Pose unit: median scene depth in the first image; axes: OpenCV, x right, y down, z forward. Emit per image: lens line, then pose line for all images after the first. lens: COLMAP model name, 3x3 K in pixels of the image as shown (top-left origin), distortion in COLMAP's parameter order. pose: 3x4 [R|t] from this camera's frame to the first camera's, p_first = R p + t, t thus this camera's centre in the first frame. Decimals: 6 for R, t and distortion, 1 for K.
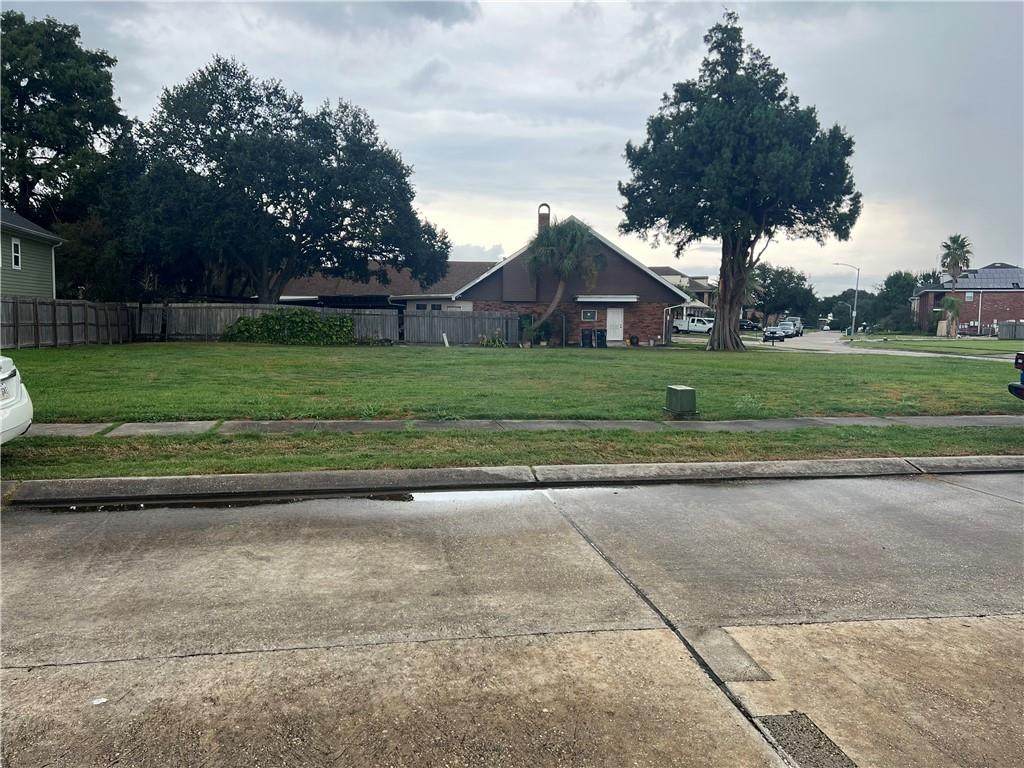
lens RADIAL K [[763.3, 0, 512.0], [0, 763.3, 384.0], [0, 0, 1]] dist [0.086259, -0.003961]
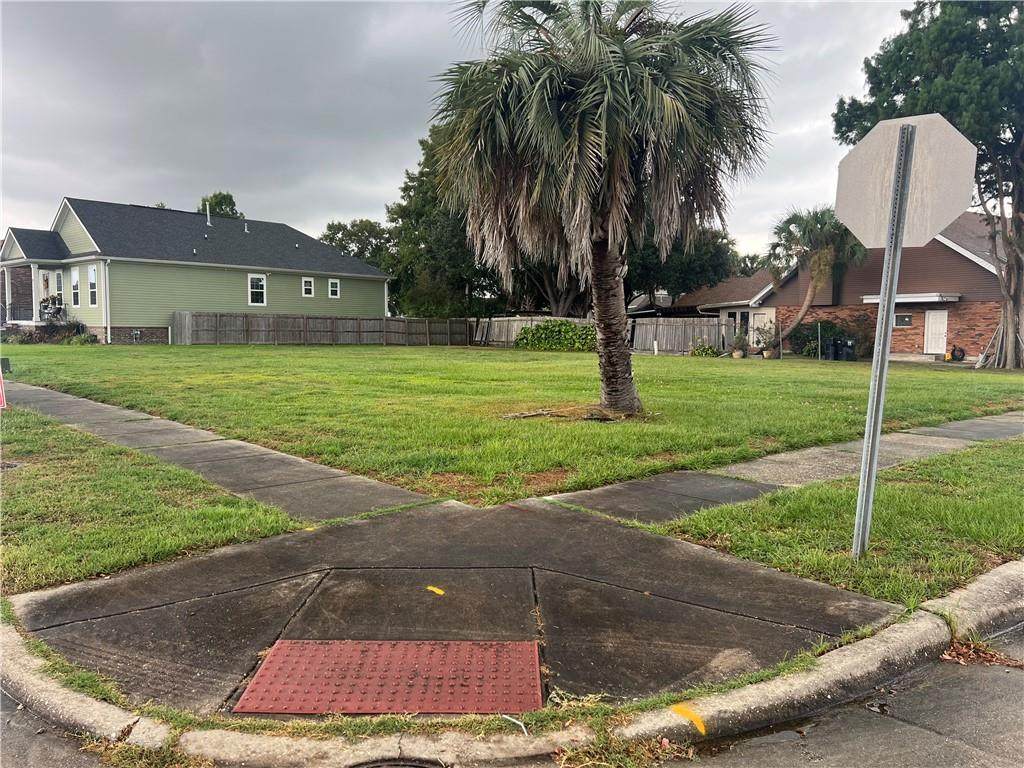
lens RADIAL K [[763.3, 0, 512.0], [0, 763.3, 384.0], [0, 0, 1]] dist [0.086259, -0.003961]
pose [[0.589015, 0.052084, -0.806442, 0.606047], [-0.068613, 0.997541, 0.014313, -0.012387], [0.805204, 0.046902, 0.591140, 0.265685]]
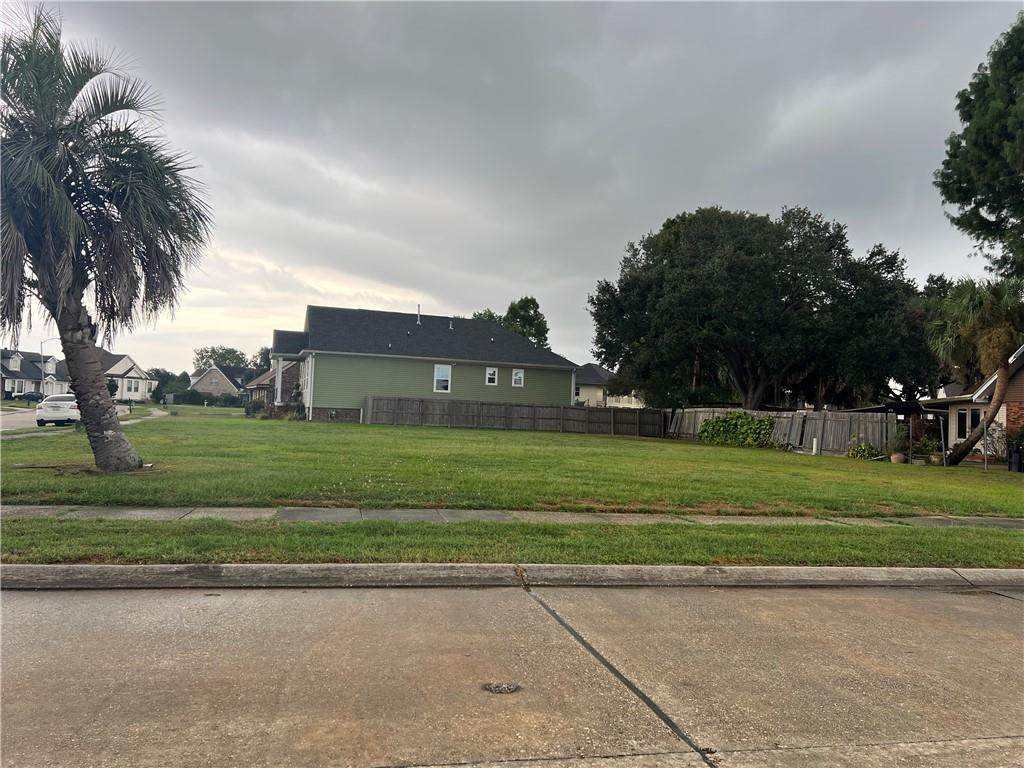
lens RADIAL K [[763.3, 0, 512.0], [0, 763.3, 384.0], [0, 0, 1]] dist [0.086259, -0.003961]
pose [[0.126851, -0.046008, -0.990854, 0.718221], [-0.119919, 0.990886, -0.061361, -0.033455], [0.984646, 0.126606, 0.120177, 0.562816]]
